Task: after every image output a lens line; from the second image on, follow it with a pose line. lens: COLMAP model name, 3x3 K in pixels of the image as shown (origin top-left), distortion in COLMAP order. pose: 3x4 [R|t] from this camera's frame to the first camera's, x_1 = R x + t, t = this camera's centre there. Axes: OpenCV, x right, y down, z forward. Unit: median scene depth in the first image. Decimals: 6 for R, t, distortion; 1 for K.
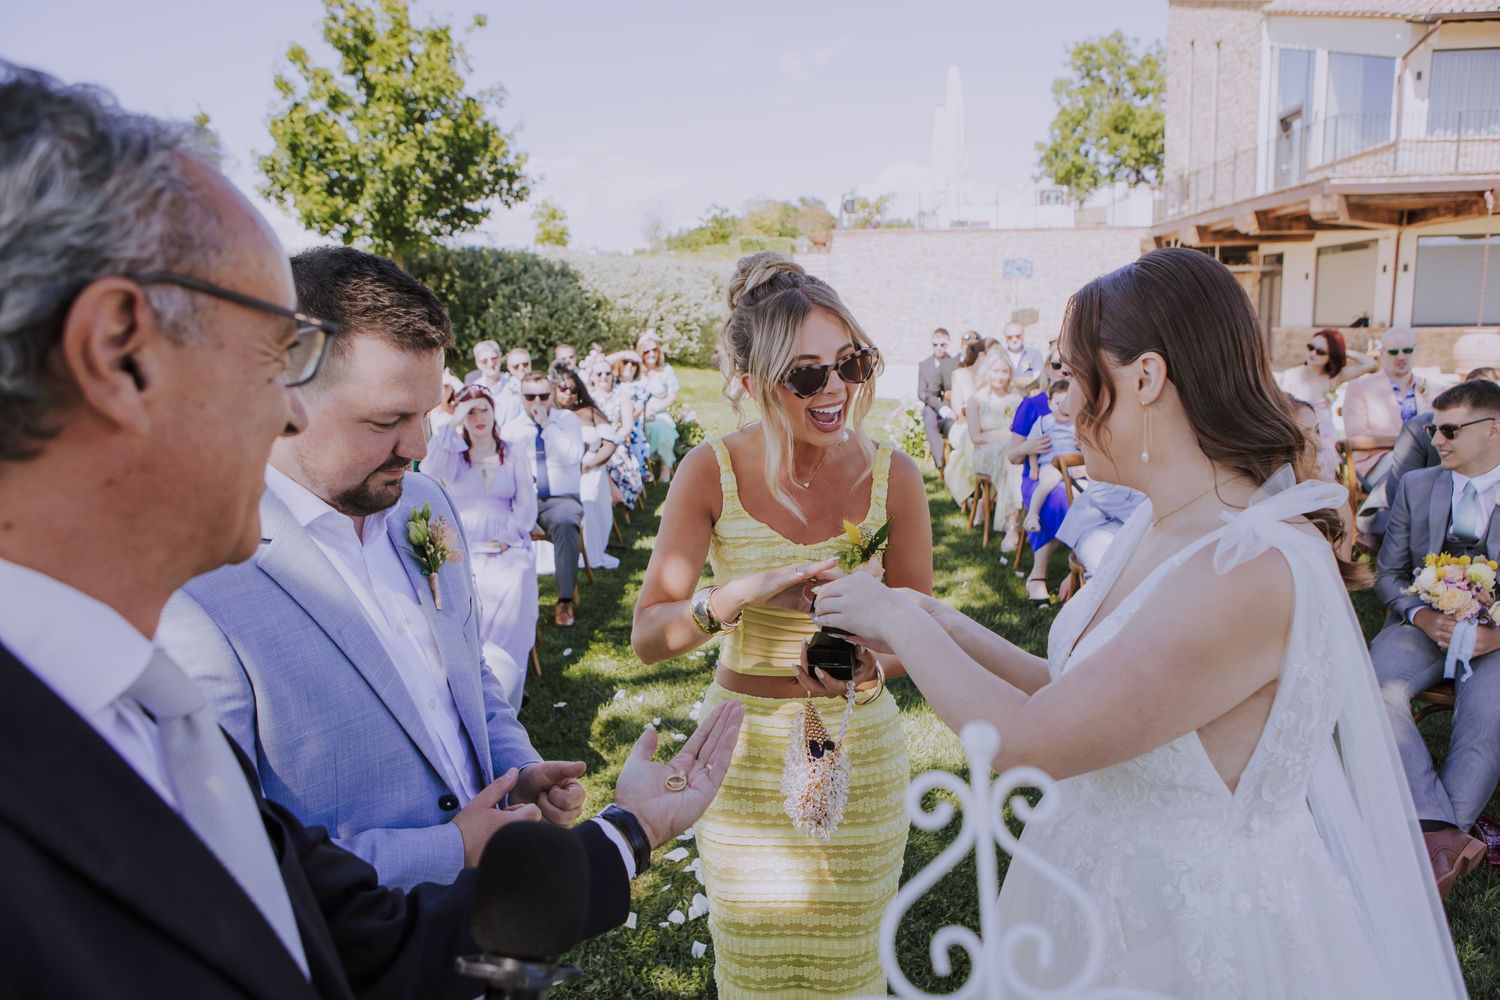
lens RADIAL K [[1017.0, 0, 747.5], [0, 1017.0, 503.9], [0, 0, 1]] dist [-0.101550, 0.065736]
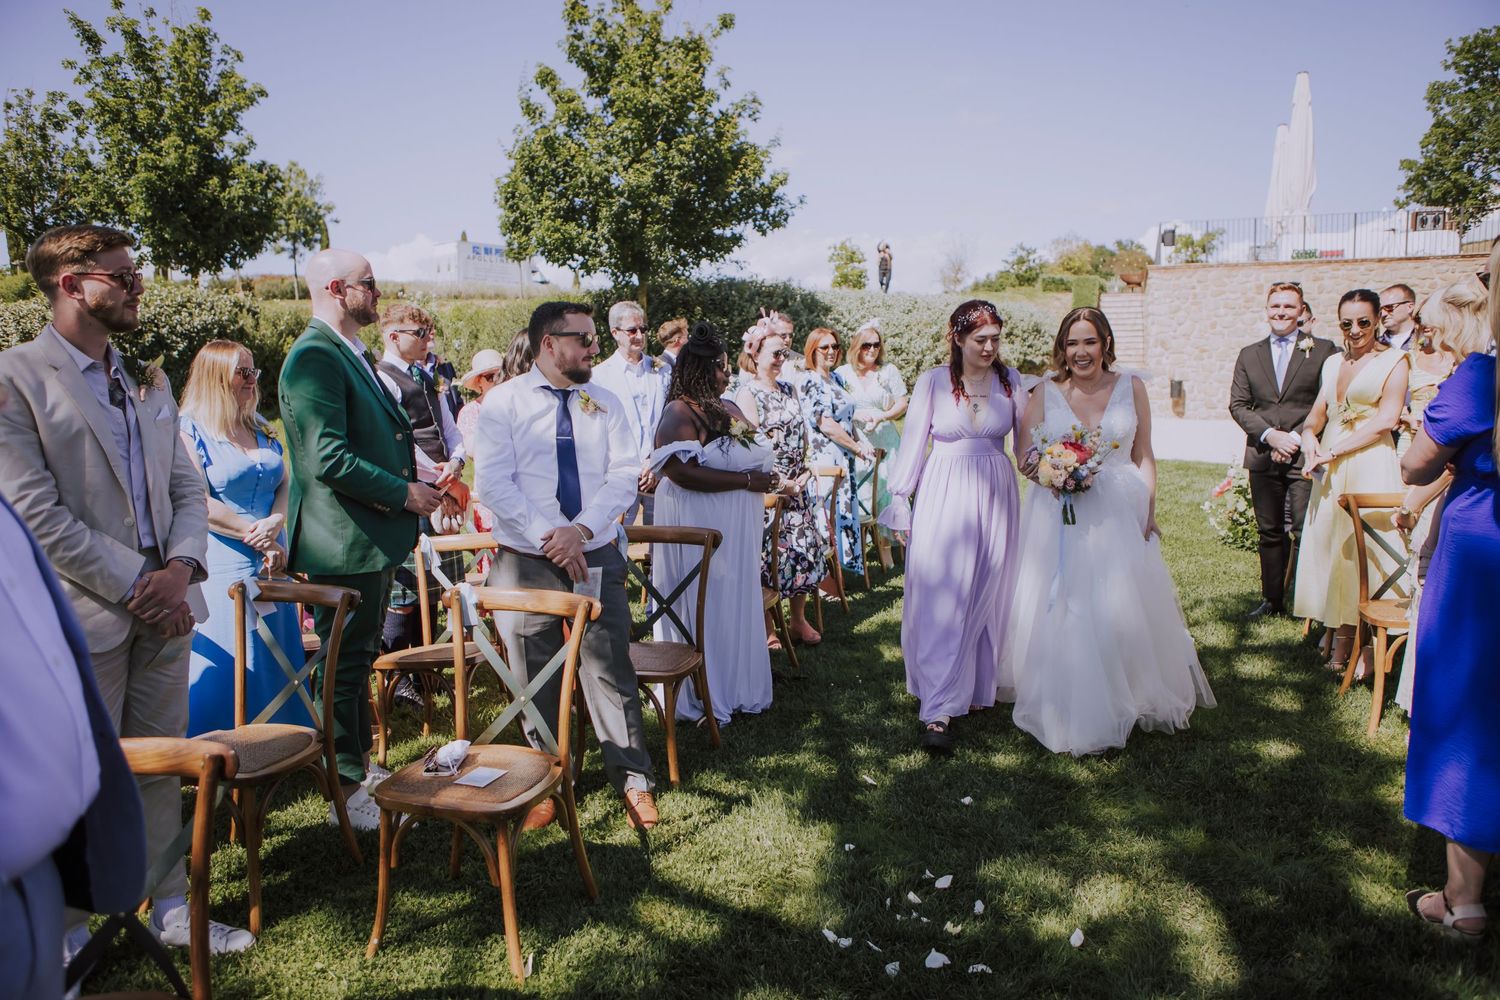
lens RADIAL K [[1017.0, 0, 757.8], [0, 1017.0, 496.7], [0, 0, 1]] dist [-0.101550, 0.065736]
pose [[0.958887, 0.042728, -0.280552, 0.016345], [-0.057332, 0.997383, -0.044052, -0.018395], [0.277936, 0.058326, 0.958827, 0.123319]]
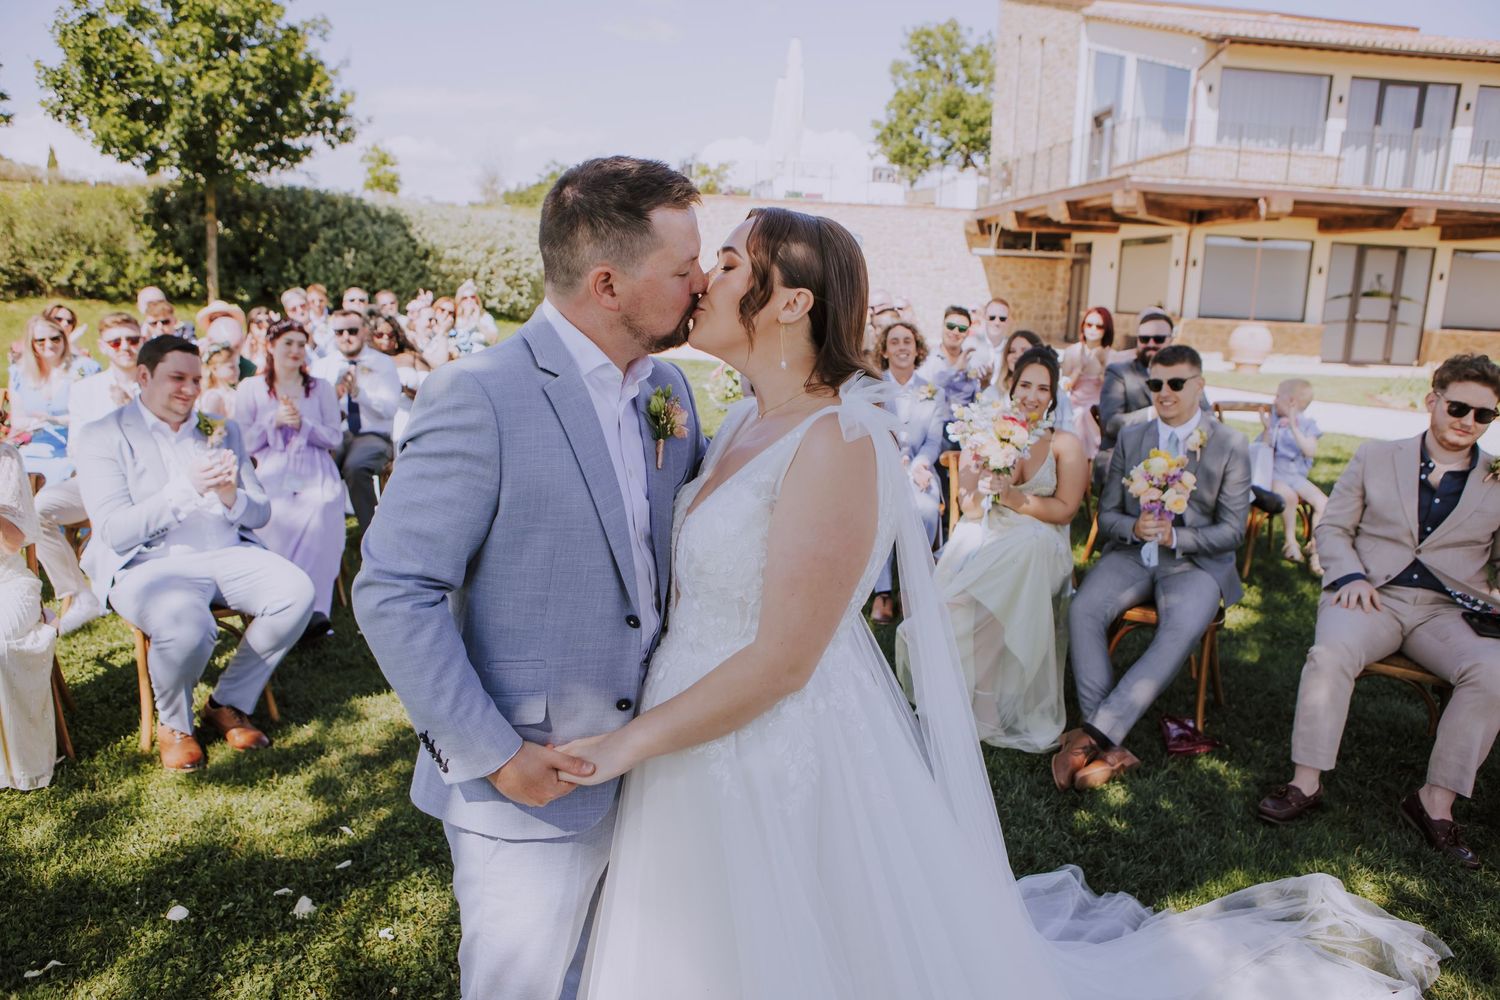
lens RADIAL K [[1017.0, 0, 759.2], [0, 1017.0, 503.2], [0, 0, 1]] dist [-0.101550, 0.065736]
pose [[0.984831, 0.020250, 0.172330, 0.007743], [-0.025724, 0.999231, 0.029593, 0.006363], [-0.171598, -0.033577, 0.984595, -0.016436]]
